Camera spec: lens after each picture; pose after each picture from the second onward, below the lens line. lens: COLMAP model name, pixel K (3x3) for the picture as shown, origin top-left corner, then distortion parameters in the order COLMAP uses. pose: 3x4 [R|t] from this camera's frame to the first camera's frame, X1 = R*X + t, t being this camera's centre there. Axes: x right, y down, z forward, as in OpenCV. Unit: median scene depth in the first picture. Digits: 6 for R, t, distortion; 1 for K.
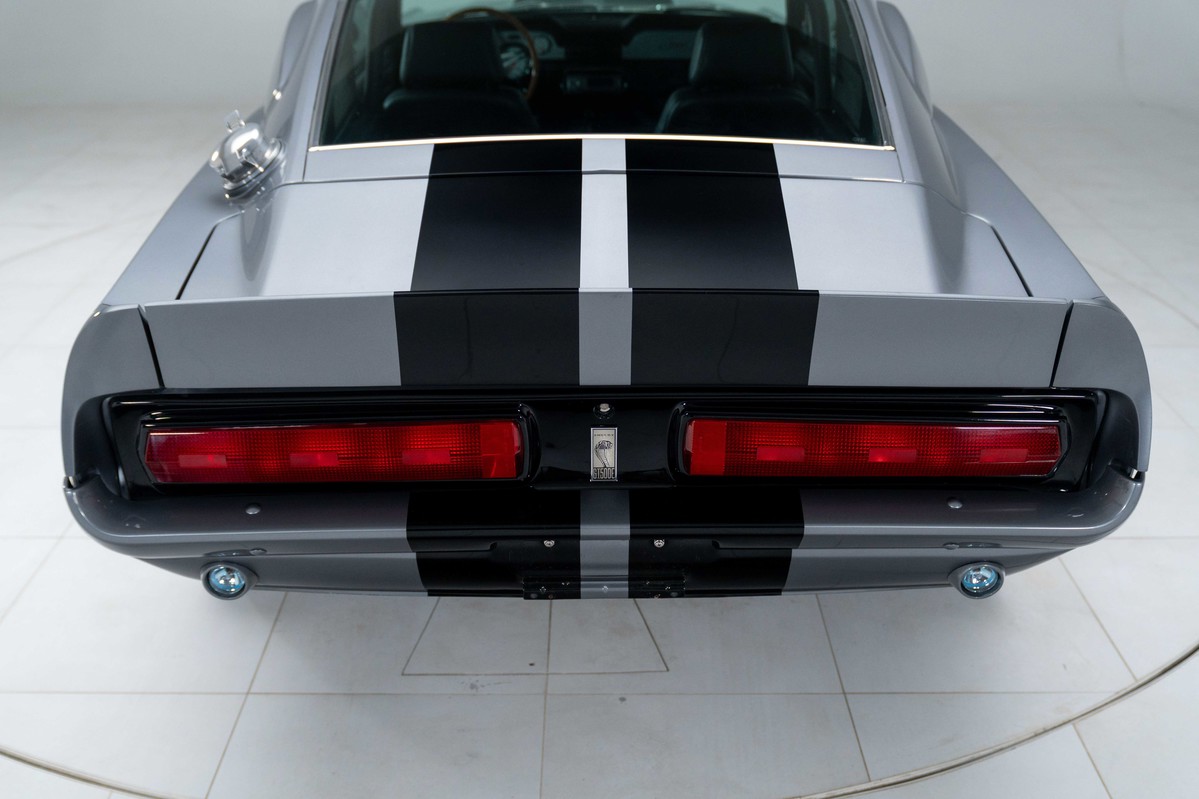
lens RADIAL K [[1233.2, 0, 599.5], [0, 1233.2, 399.5], [0, 0, 1]] dist [-0.005780, 0.001338]
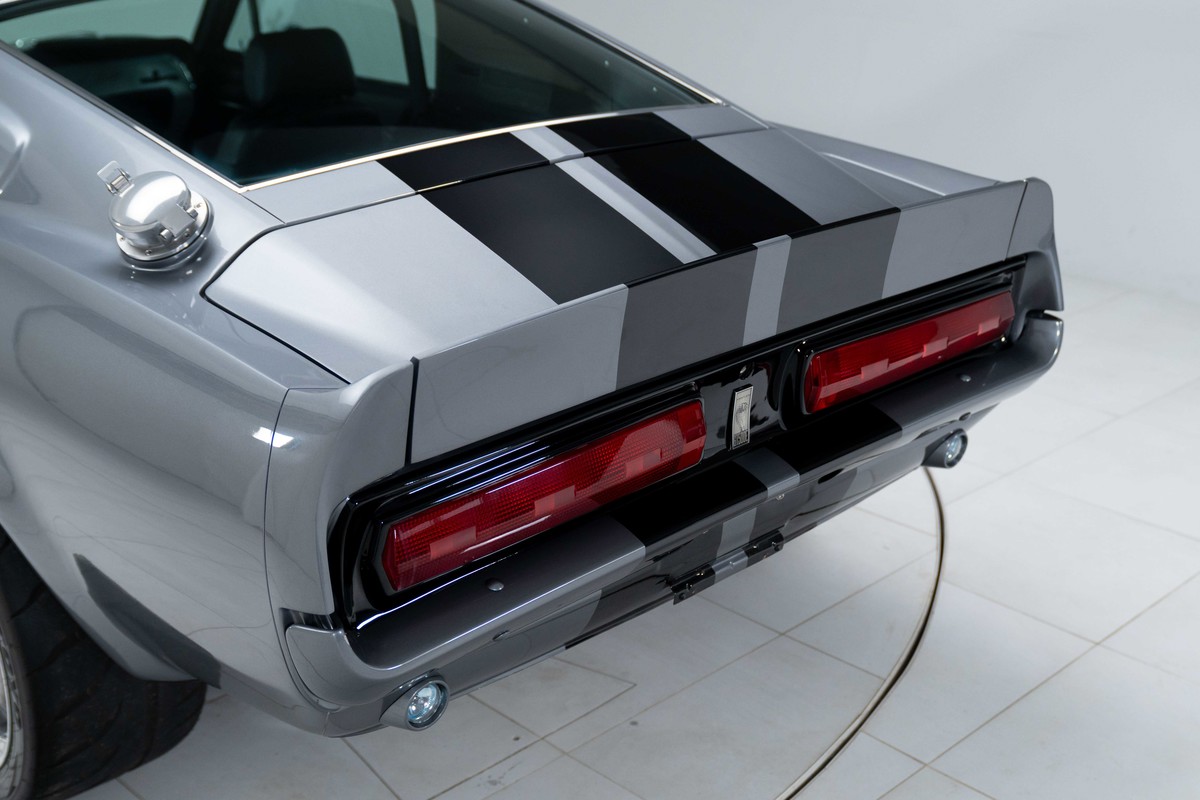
lens RADIAL K [[1440.3, 0, 600.0], [0, 1440.3, 400.0], [0, 0, 1]] dist [-0.013119, -0.015349]
pose [[0.725042, -0.248427, 0.642338, -0.801030], [0.297655, 0.954102, 0.033023, -0.040056], [-0.621060, 0.167252, 0.765710, 0.186726]]
